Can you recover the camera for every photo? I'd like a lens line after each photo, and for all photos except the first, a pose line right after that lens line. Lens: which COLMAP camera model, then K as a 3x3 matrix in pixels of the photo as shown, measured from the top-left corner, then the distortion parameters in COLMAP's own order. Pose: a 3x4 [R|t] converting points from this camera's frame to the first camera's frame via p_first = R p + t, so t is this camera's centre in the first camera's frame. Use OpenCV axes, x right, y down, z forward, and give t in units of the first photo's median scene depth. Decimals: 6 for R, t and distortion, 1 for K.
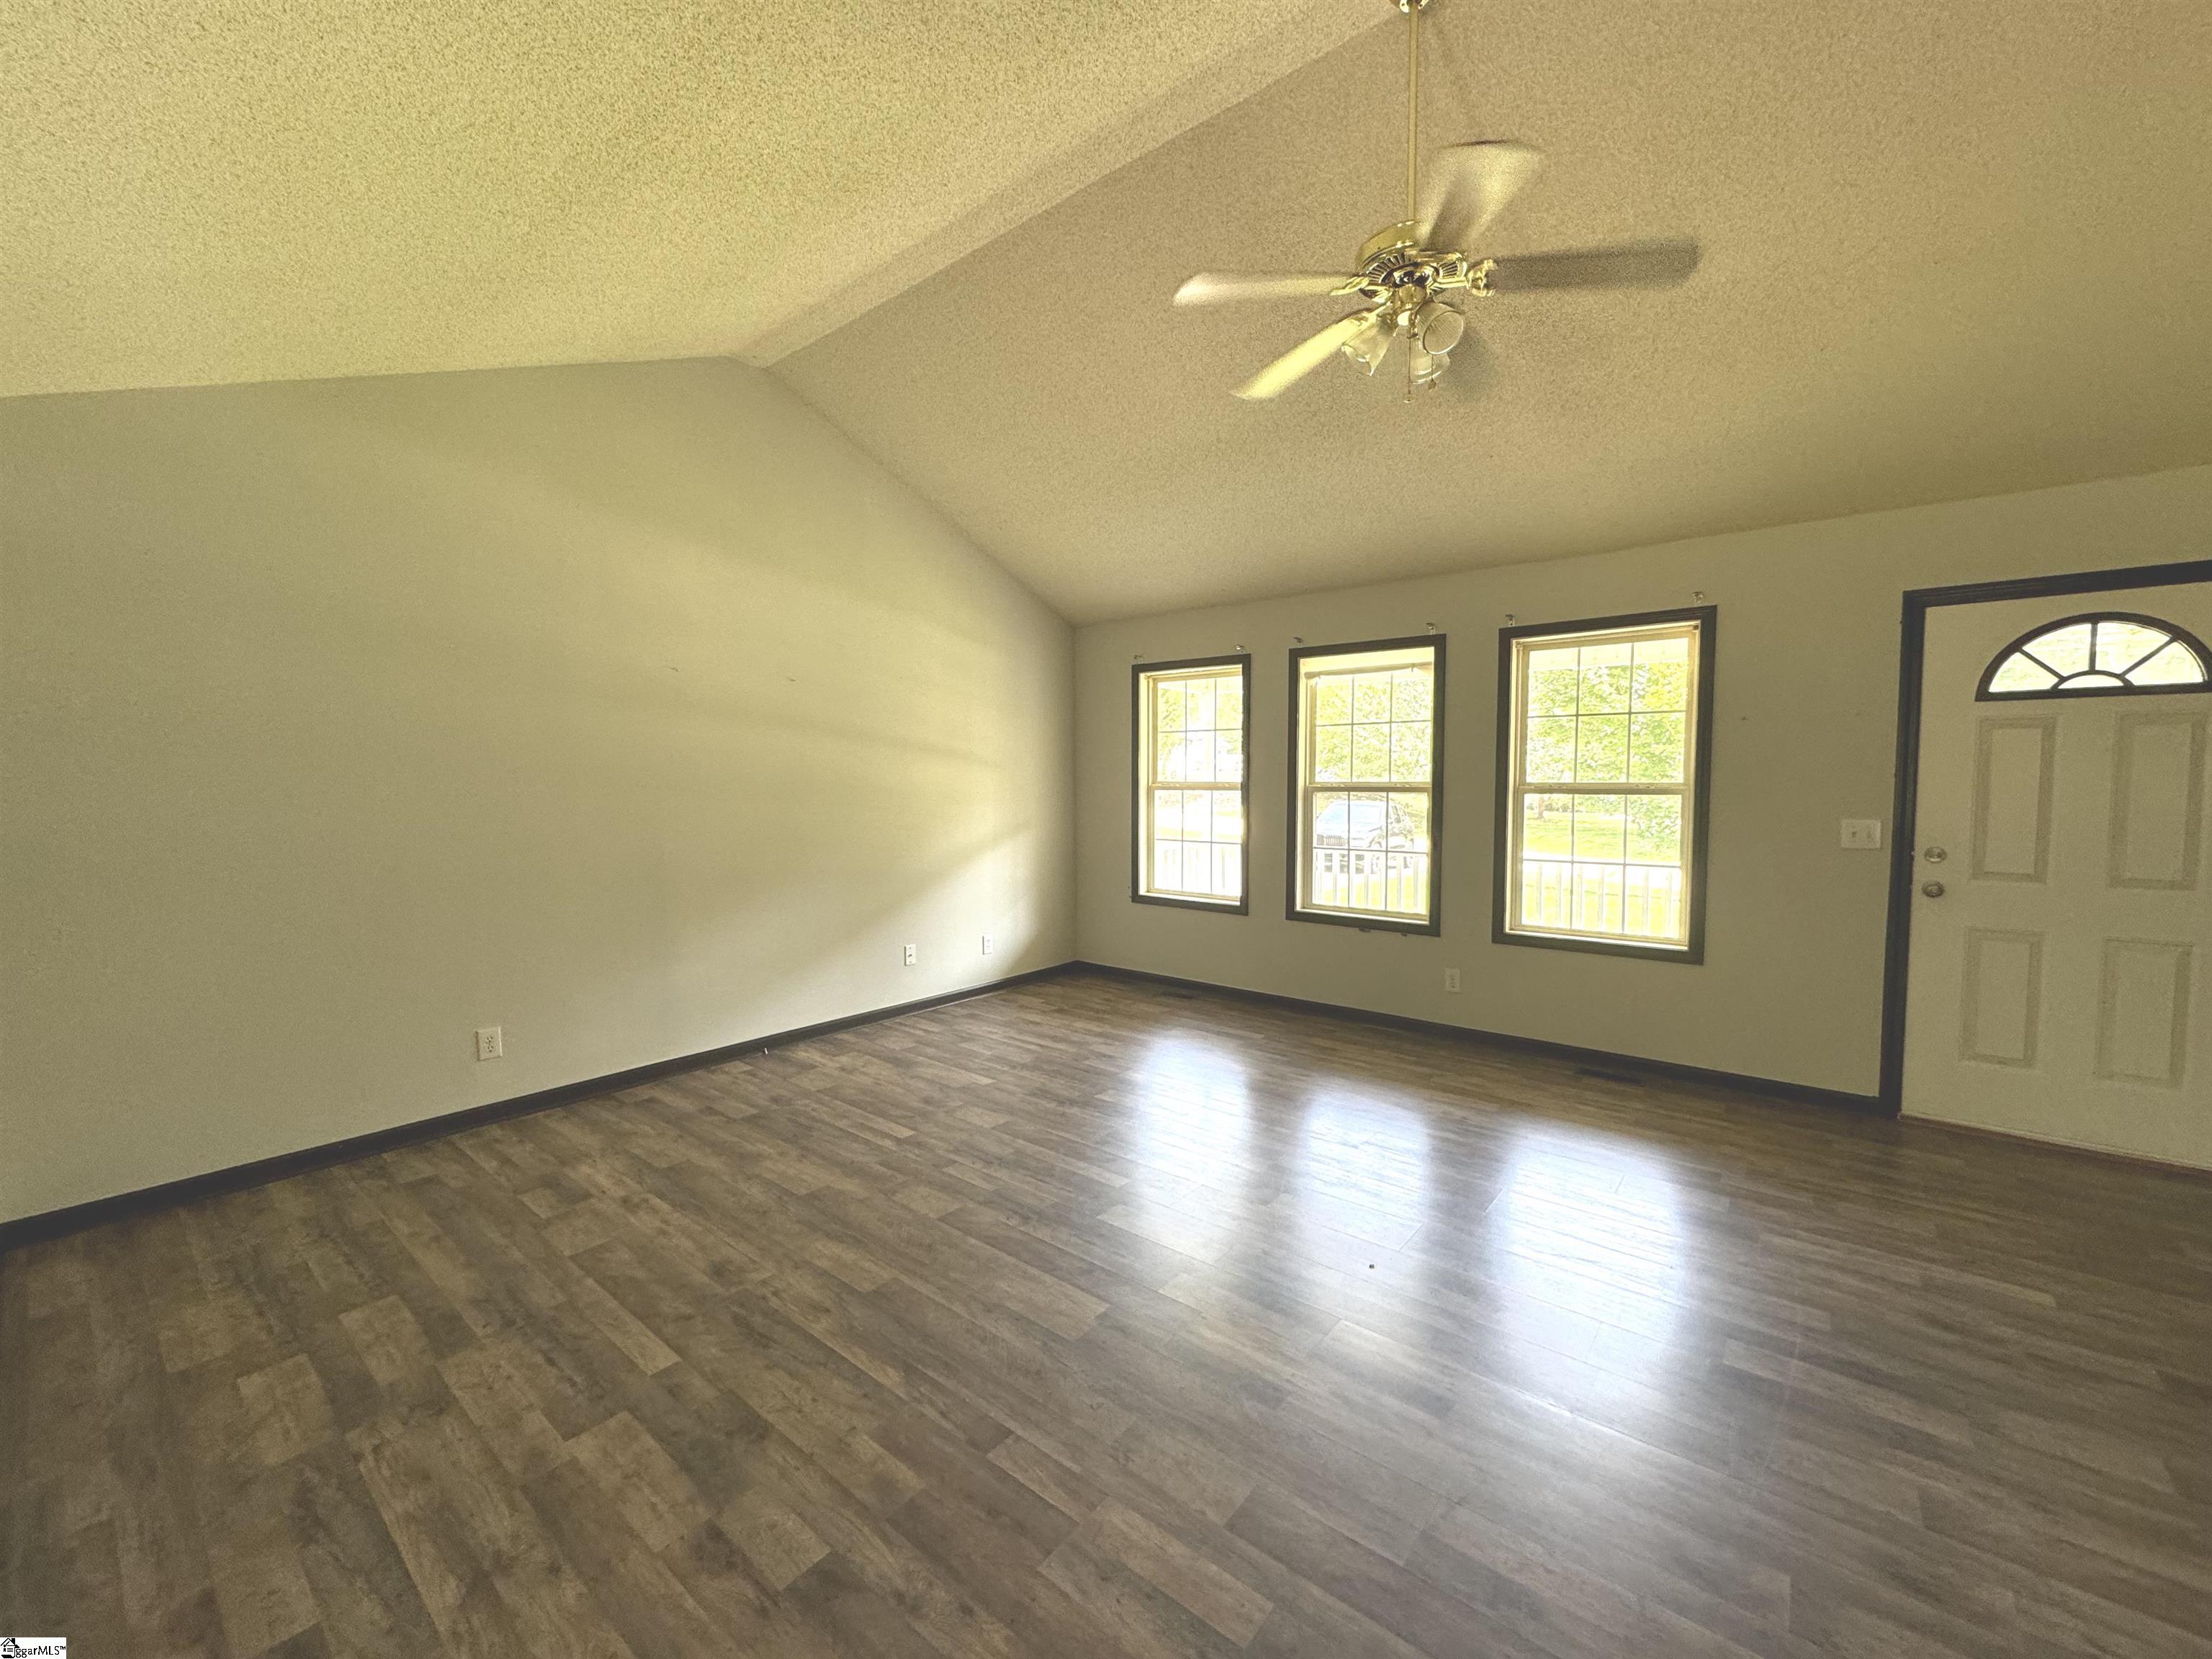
lens RADIAL K [[890.9, 0, 1113.8], [0, 890.9, 837.3], [0, 0, 1]] dist [0.001198, 0.000565]
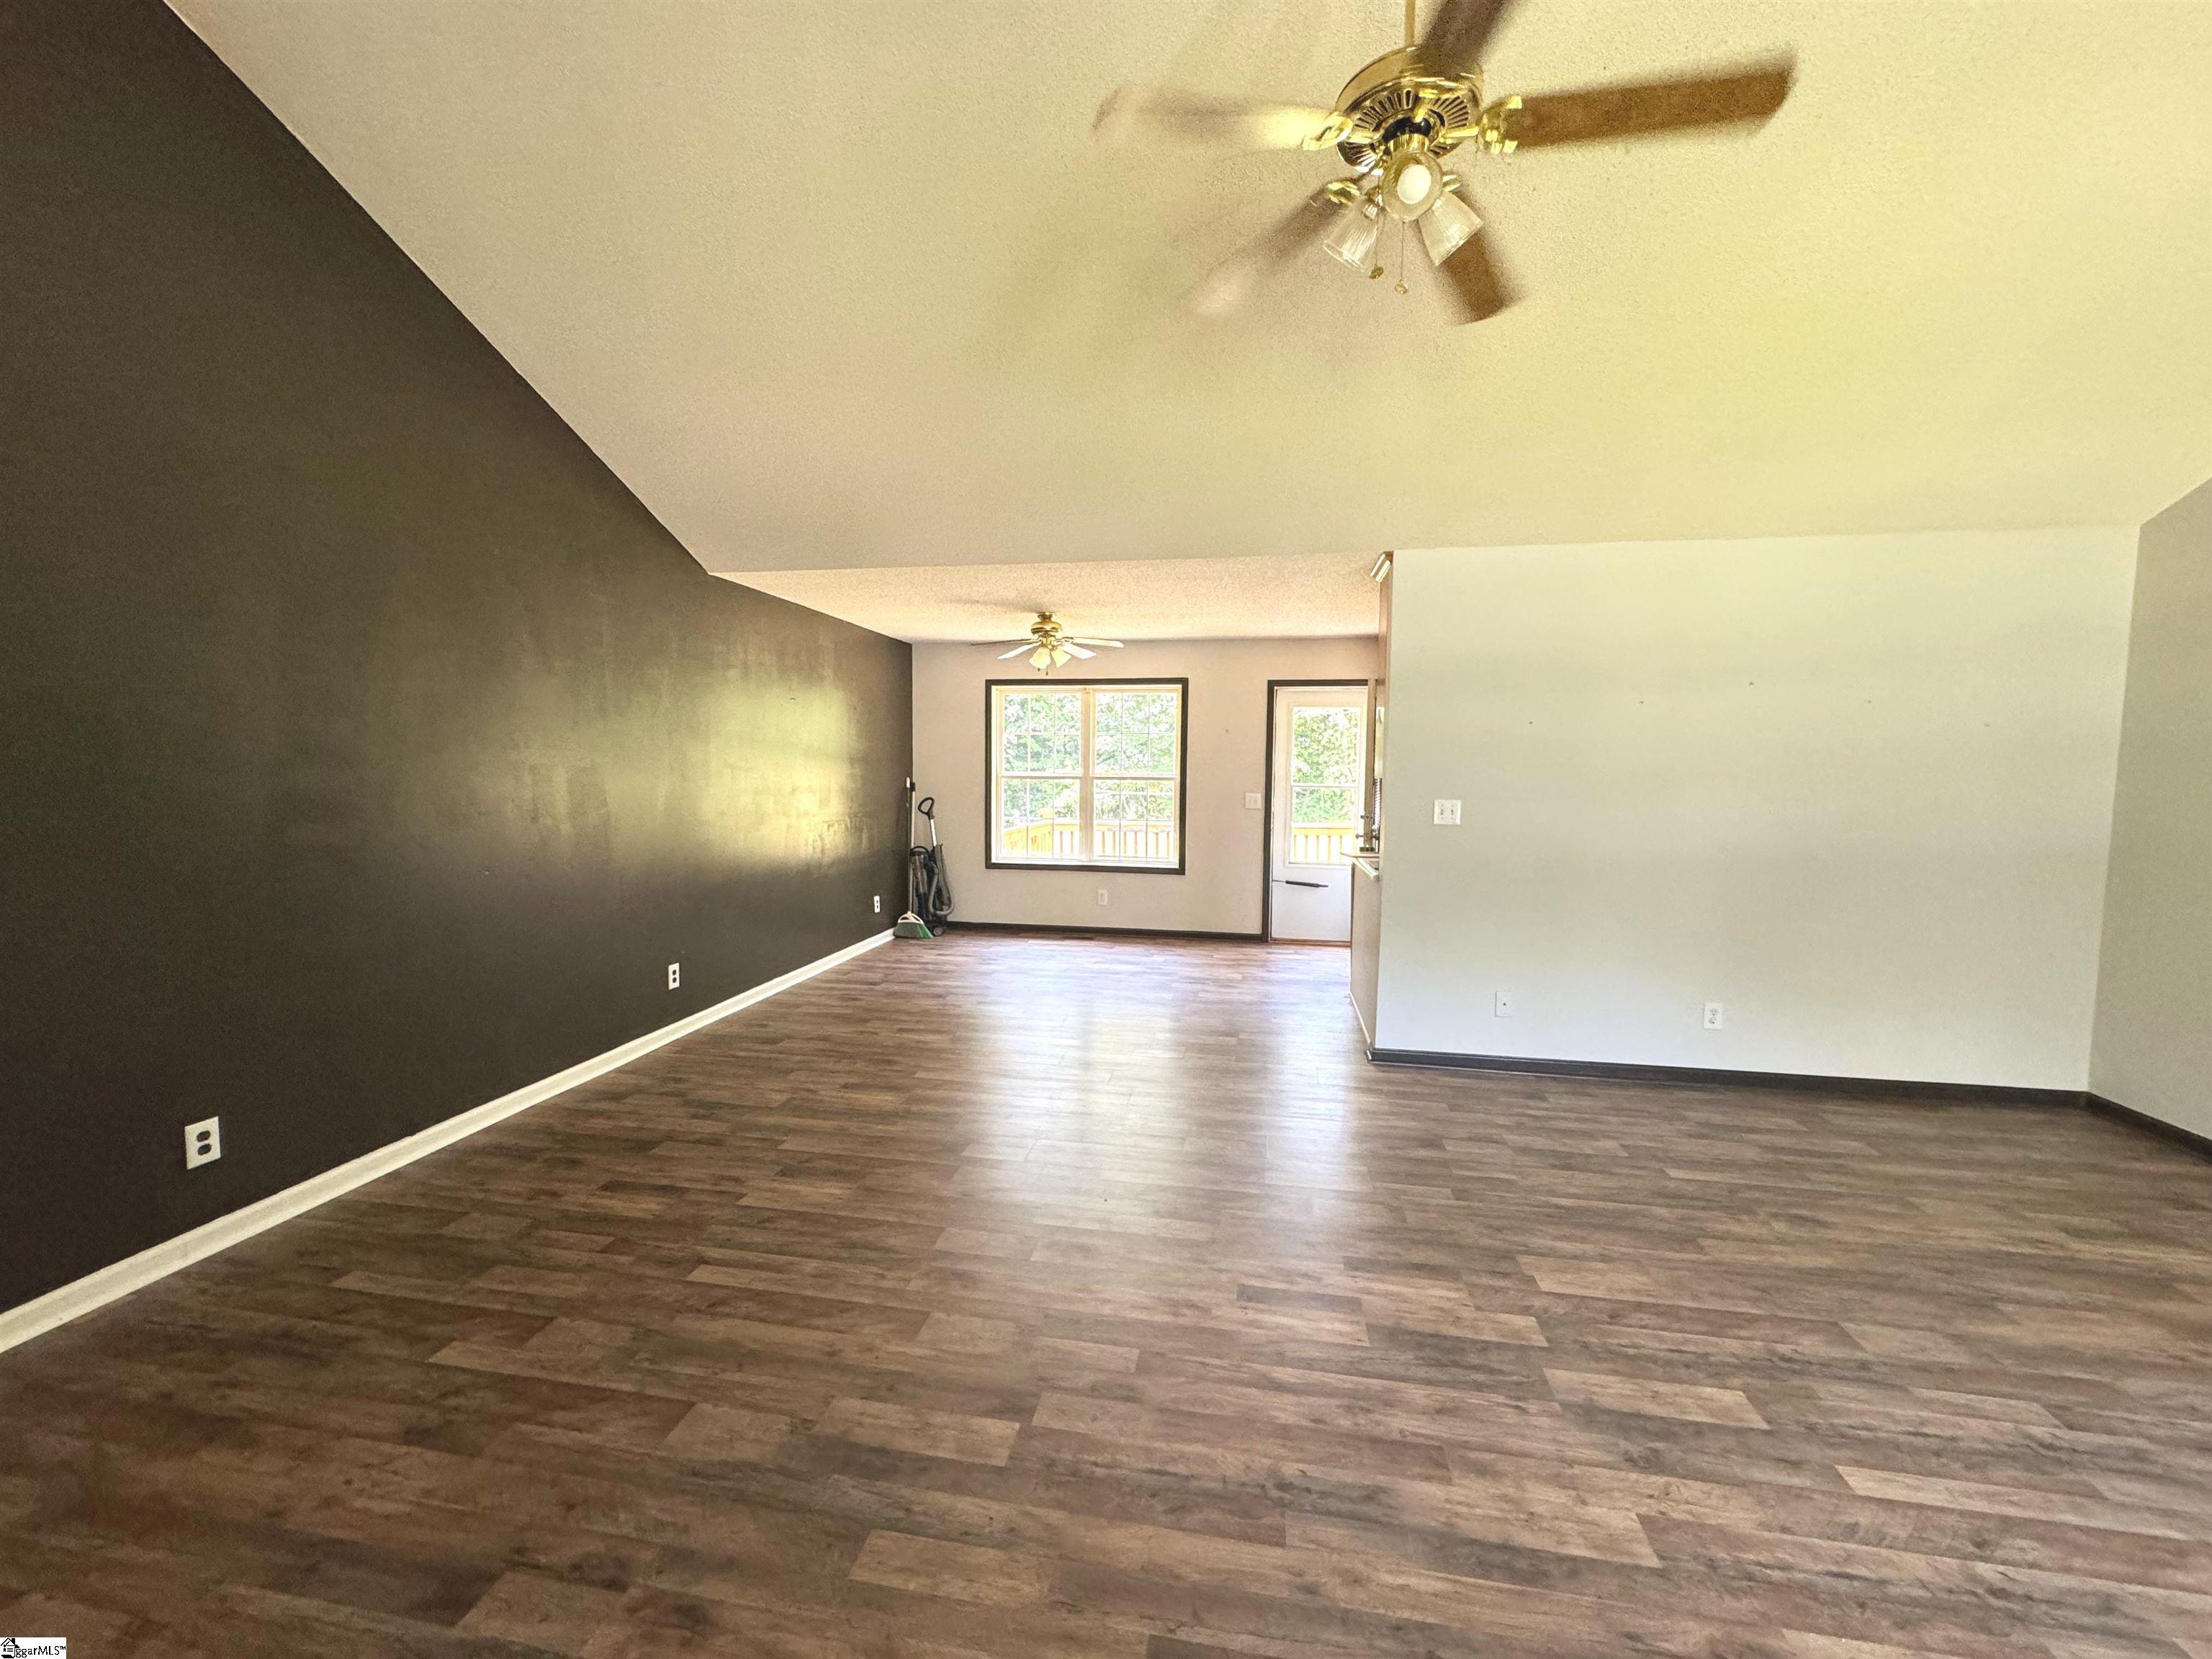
lens RADIAL K [[890.9, 0, 1113.8], [0, 890.9, 837.3], [0, 0, 1]] dist [0.001198, 0.000565]
pose [[-0.873916, 0.028211, -0.485257, 0.884392], [-0.042894, 0.989944, 0.134800, -0.114455], [0.484180, 0.138618, -0.863918, 1.510354]]
